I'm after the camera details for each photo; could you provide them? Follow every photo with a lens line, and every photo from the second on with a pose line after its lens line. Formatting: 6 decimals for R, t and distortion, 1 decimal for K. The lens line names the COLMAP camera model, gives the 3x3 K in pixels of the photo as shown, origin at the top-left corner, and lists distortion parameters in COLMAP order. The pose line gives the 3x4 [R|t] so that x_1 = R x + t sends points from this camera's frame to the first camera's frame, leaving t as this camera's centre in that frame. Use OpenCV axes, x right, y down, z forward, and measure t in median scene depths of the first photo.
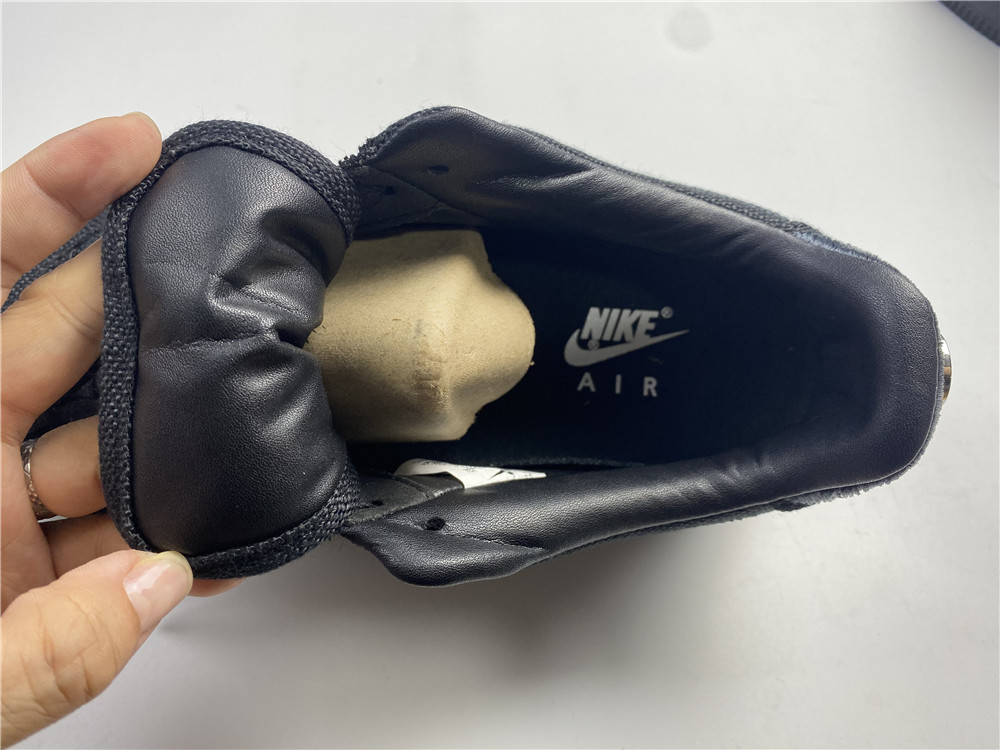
lens RADIAL K [[749.3, 0, 496.4], [0, 749.3, 373.8], [0, 0, 1]] dist [-0.006544, -0.003463]
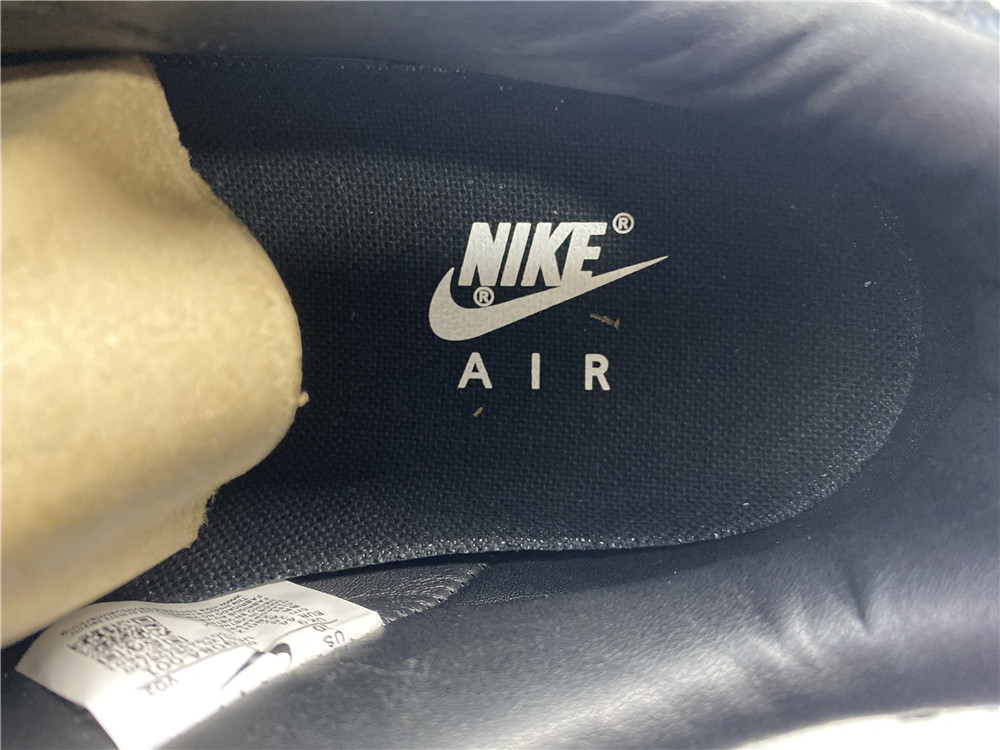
lens RADIAL K [[749.3, 0, 503.1], [0, 749.3, 380.5], [0, 0, 1]] dist [-0.006544, -0.003463]
pose [[0.995341, -0.079343, 0.054781, 0.111073], [0.068681, 0.982219, 0.174727, -0.071491], [-0.067670, -0.170150, 0.983092, 0.490869]]
